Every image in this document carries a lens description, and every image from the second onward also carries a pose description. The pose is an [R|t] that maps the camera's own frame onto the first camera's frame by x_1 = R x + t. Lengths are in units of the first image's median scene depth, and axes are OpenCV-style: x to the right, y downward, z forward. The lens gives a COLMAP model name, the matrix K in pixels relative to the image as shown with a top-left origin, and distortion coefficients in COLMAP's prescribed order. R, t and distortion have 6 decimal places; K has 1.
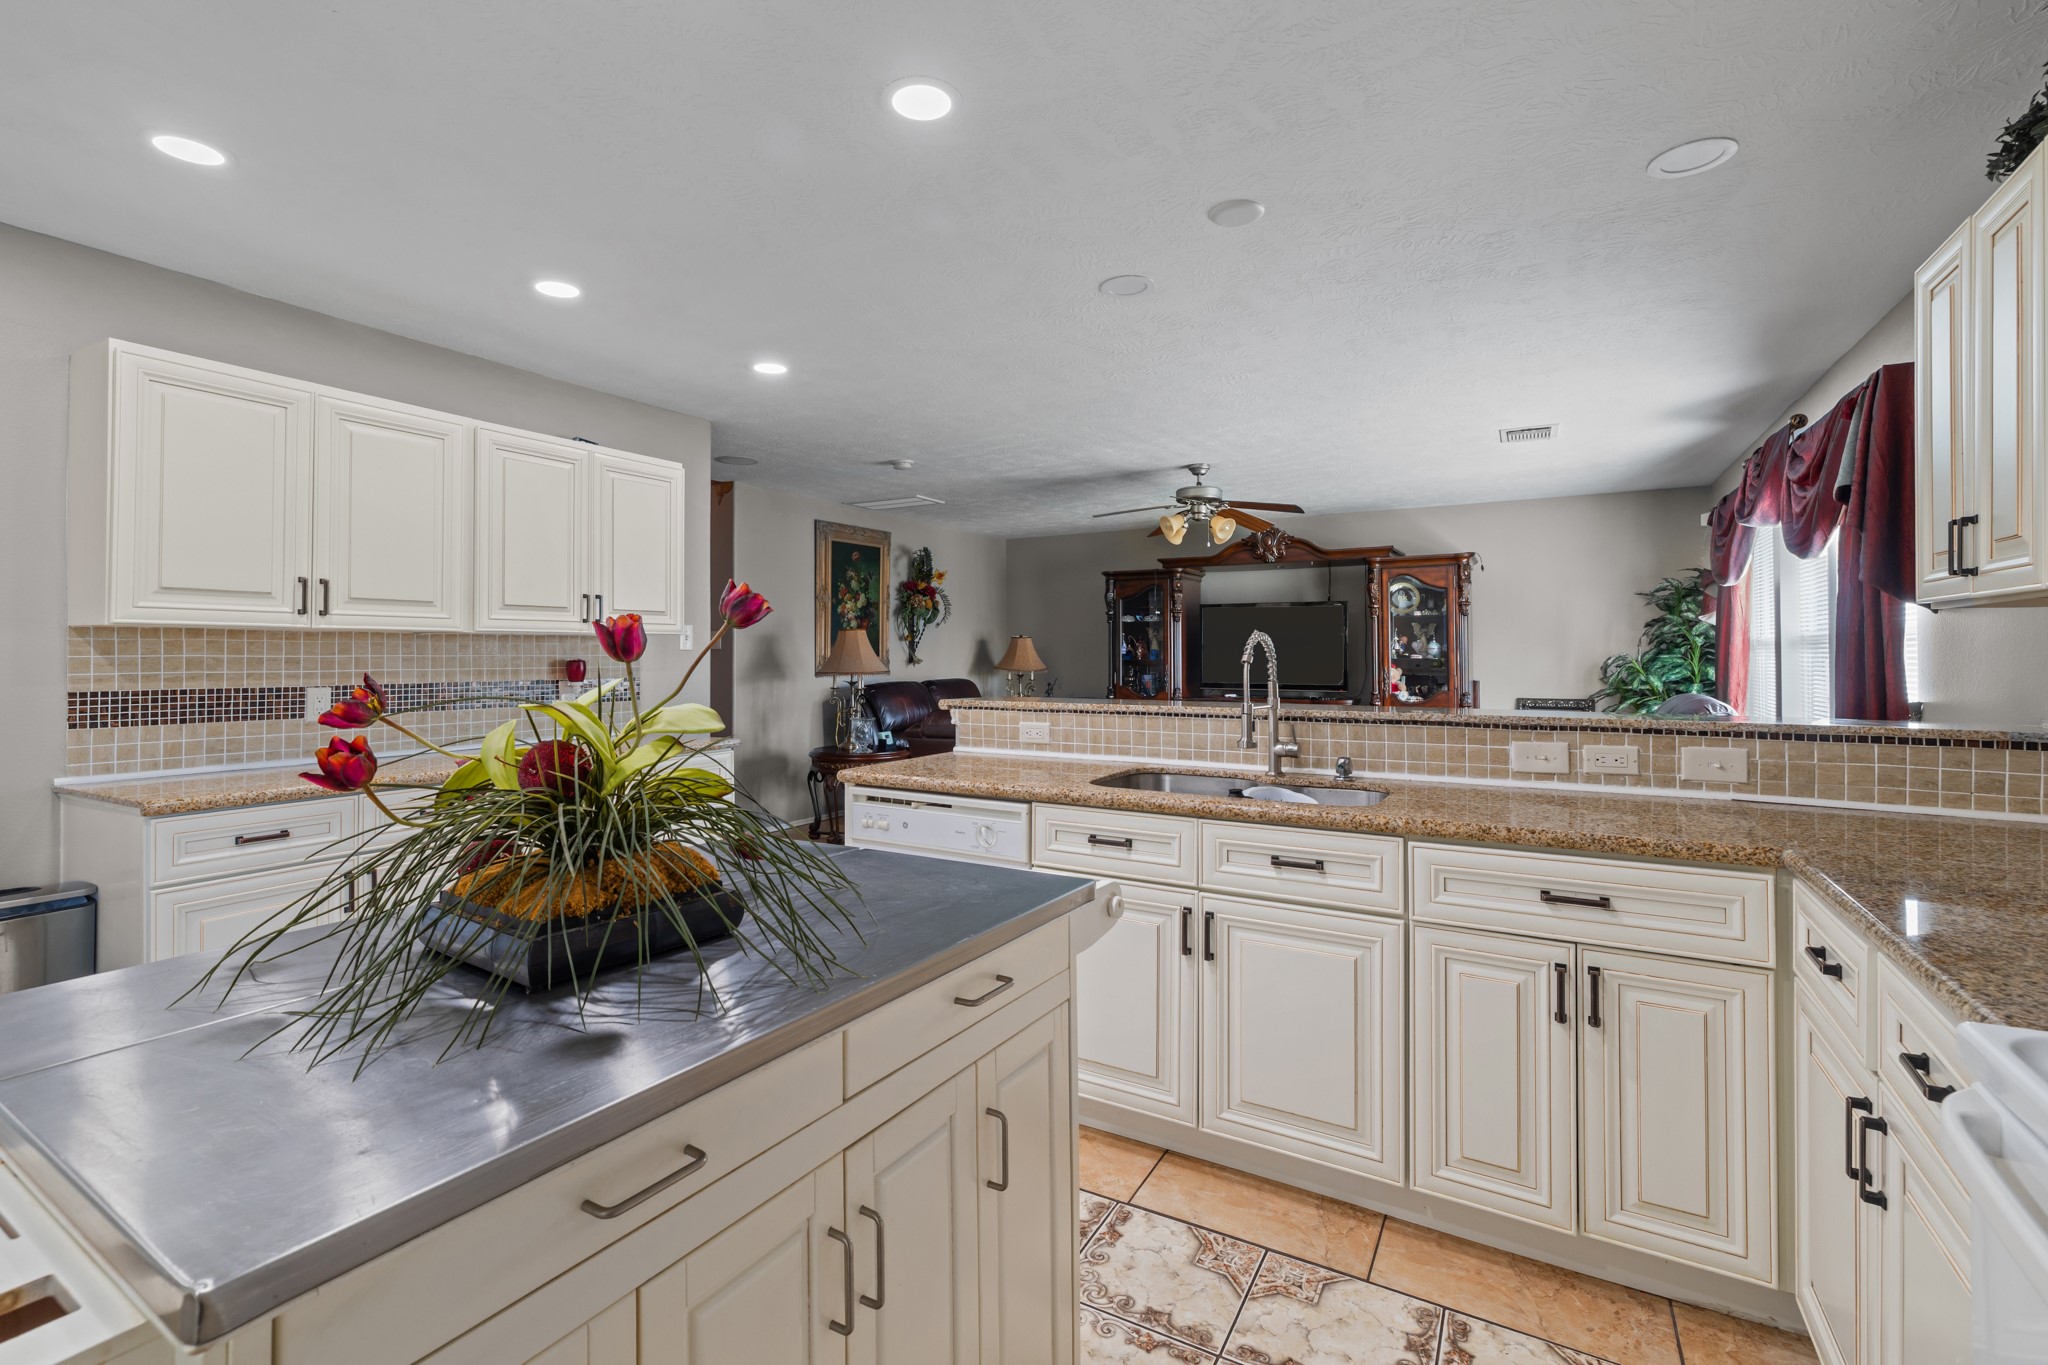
lens RADIAL K [[888.9, 0, 1026.5], [0, 888.9, 686.5], [0, 0, 1]] dist [-0.002112, 0.001362]
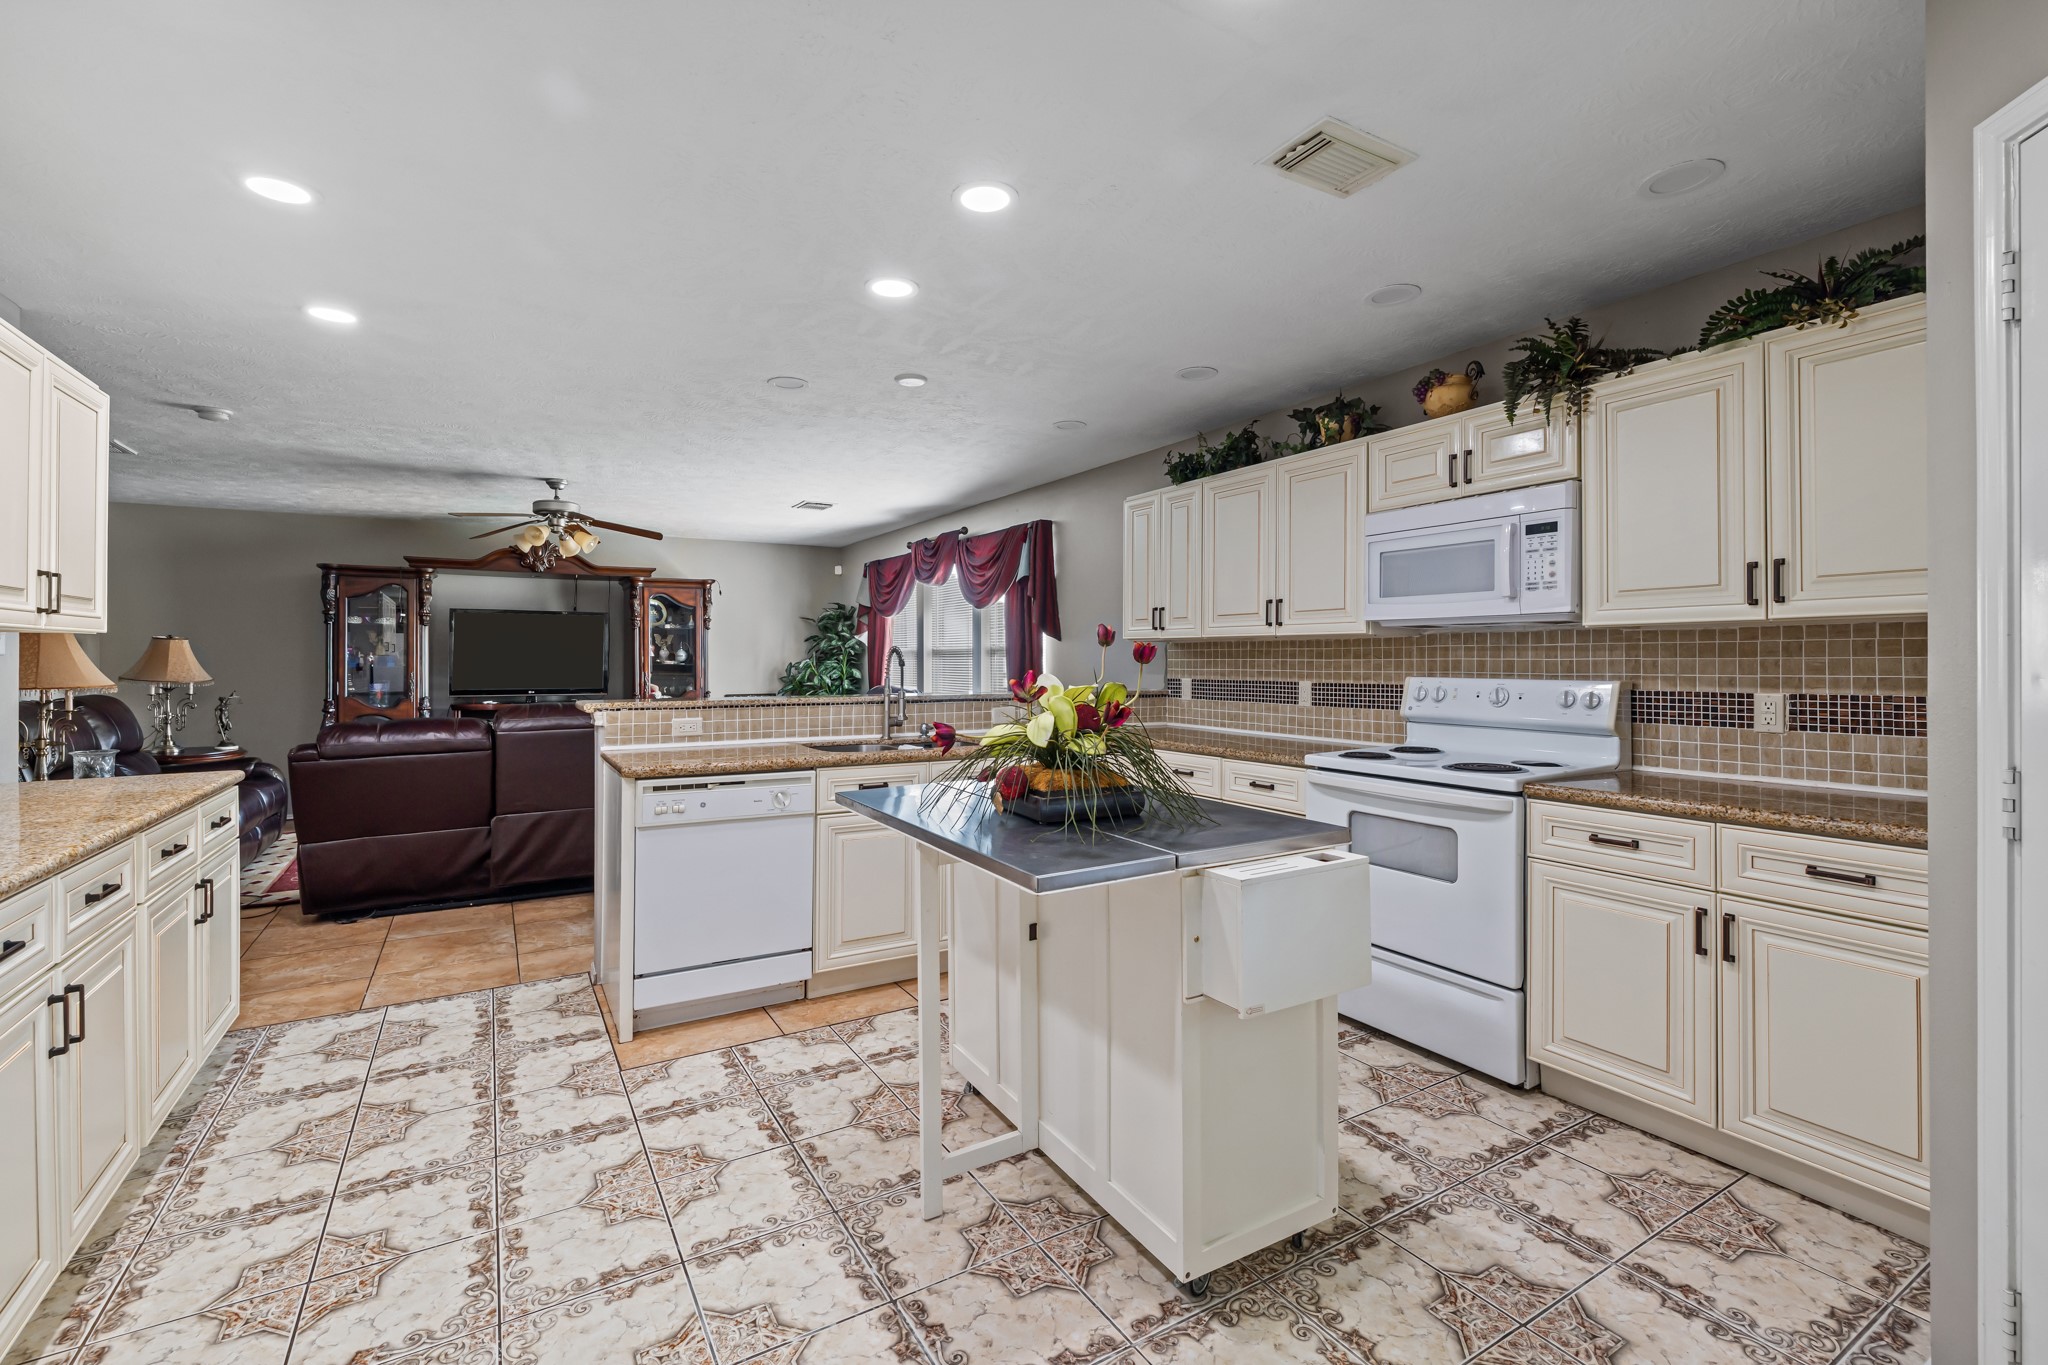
lens RADIAL K [[888.9, 0, 1020.7], [0, 888.9, 682.7], [0, 0, 1]] dist [-0.002112, 0.001362]
pose [[0.475622, -0.022380, 0.879365, -0.448558], [0.033070, 0.999425, 0.007549, -0.000688], [-0.879028, 0.025490, 0.476088, 0.026805]]
